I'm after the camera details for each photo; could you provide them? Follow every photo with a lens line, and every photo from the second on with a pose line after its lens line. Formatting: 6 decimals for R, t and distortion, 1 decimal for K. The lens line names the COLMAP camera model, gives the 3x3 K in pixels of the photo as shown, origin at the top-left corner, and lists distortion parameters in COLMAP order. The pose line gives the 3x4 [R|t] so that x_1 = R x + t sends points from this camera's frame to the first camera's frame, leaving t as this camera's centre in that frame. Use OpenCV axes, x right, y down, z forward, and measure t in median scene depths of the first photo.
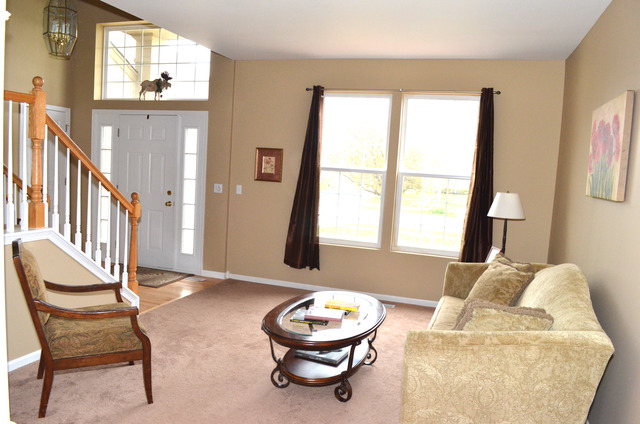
lens RADIAL K [[508.0, 0, 319.3], [0, 508.0, 211.7], [0, 0, 1]] dist [-0.073478, 0.015319]
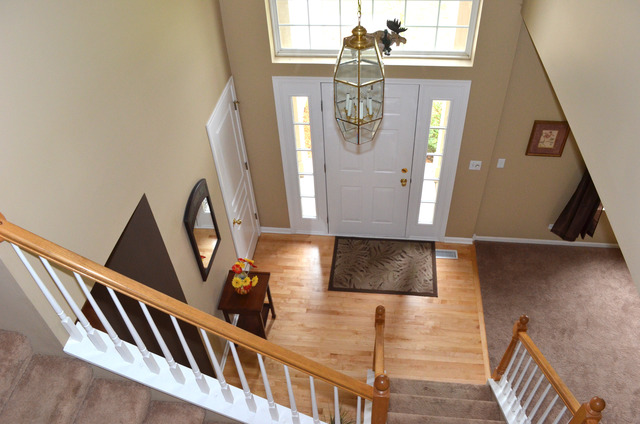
lens RADIAL K [[508.0, 0, 321.5], [0, 508.0, 211.0], [0, 0, 1]] dist [-0.073478, 0.015319]
pose [[0.976298, -0.202812, 0.075565, -0.500188], [0.109454, 0.763865, 0.636026, -0.514520], [-0.186715, -0.612680, 0.767959, 0.368335]]
